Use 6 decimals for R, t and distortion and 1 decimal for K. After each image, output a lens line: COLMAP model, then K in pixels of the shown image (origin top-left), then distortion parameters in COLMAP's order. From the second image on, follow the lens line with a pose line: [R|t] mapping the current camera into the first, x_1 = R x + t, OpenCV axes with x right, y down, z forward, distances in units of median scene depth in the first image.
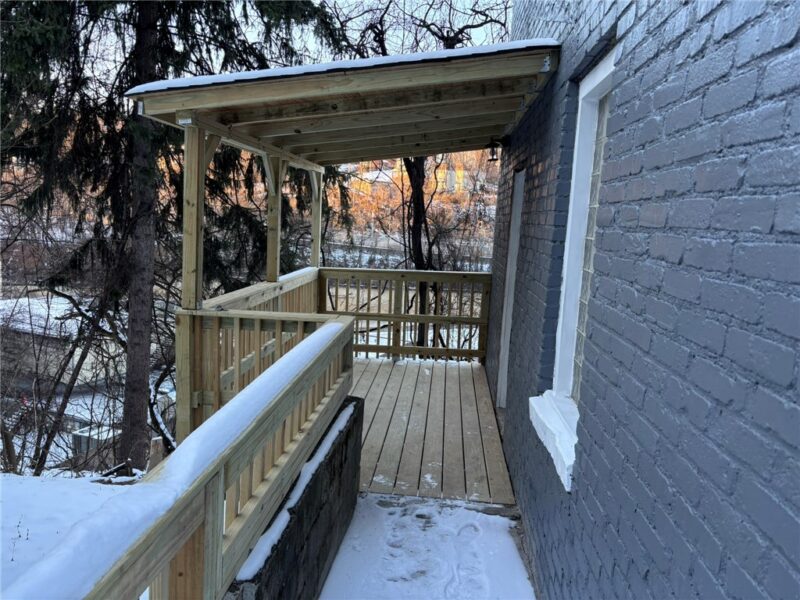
lens RADIAL K [[613.7, 0, 399.7], [0, 613.7, 300.1], [0, 0, 1]] dist [0.021753, -0.009346]
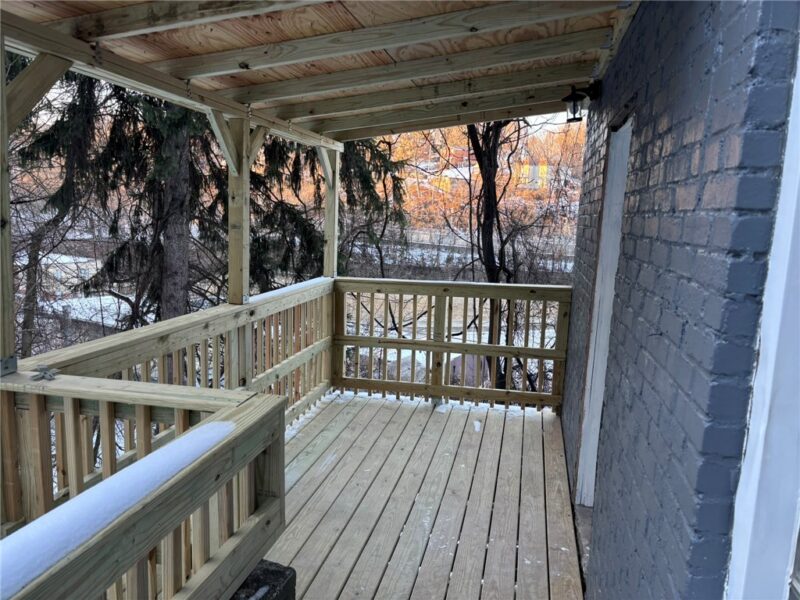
lens RADIAL K [[613.7, 0, 399.4], [0, 613.7, 302.1], [0, 0, 1]] dist [0.021753, -0.009346]
pose [[0.991435, 0.009184, -0.130279, 0.044865], [-0.008338, 0.999940, 0.007035, -0.029601], [0.130336, -0.005889, 0.991452, 0.269549]]
